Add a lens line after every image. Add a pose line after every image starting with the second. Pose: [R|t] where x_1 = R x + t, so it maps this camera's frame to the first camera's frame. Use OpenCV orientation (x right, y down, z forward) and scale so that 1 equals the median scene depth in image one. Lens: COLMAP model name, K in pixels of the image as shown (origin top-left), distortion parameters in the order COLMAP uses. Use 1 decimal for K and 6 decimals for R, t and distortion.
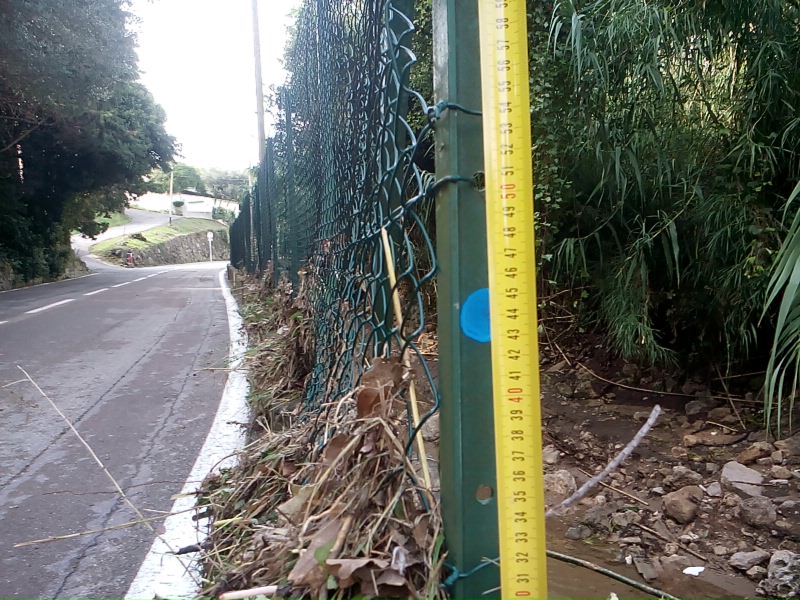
lens RADIAL K [[663.2, 0, 428.2], [0, 663.2, 307.2], [0, 0, 1]] dist [0.072837, -0.105689]
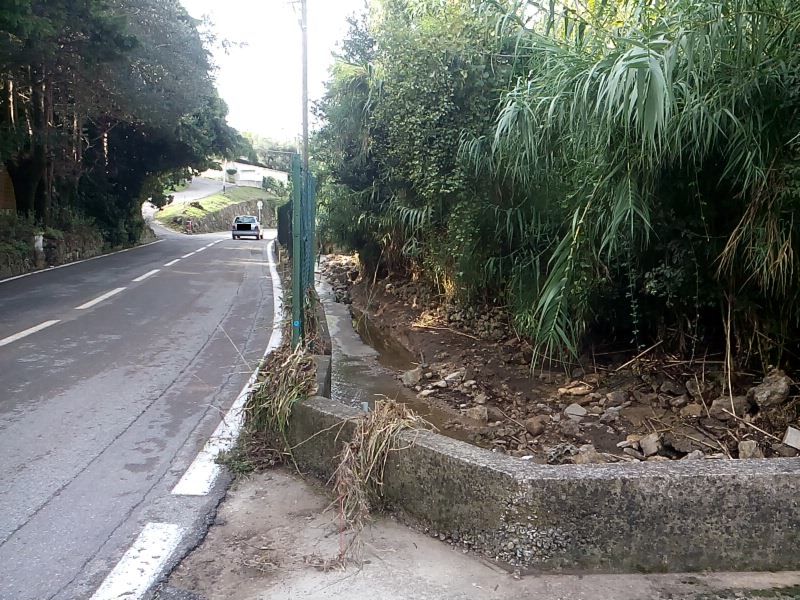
lens RADIAL K [[669.0, 0, 426.2], [0, 669.0, 315.0], [0, 0, 1]] dist [0.073676, -0.123456]
pose [[0.996234, 0.057172, -0.065181, 0.086594], [-0.053571, 0.997008, 0.055725, -0.025130], [0.068172, -0.052023, 0.996316, -0.292430]]
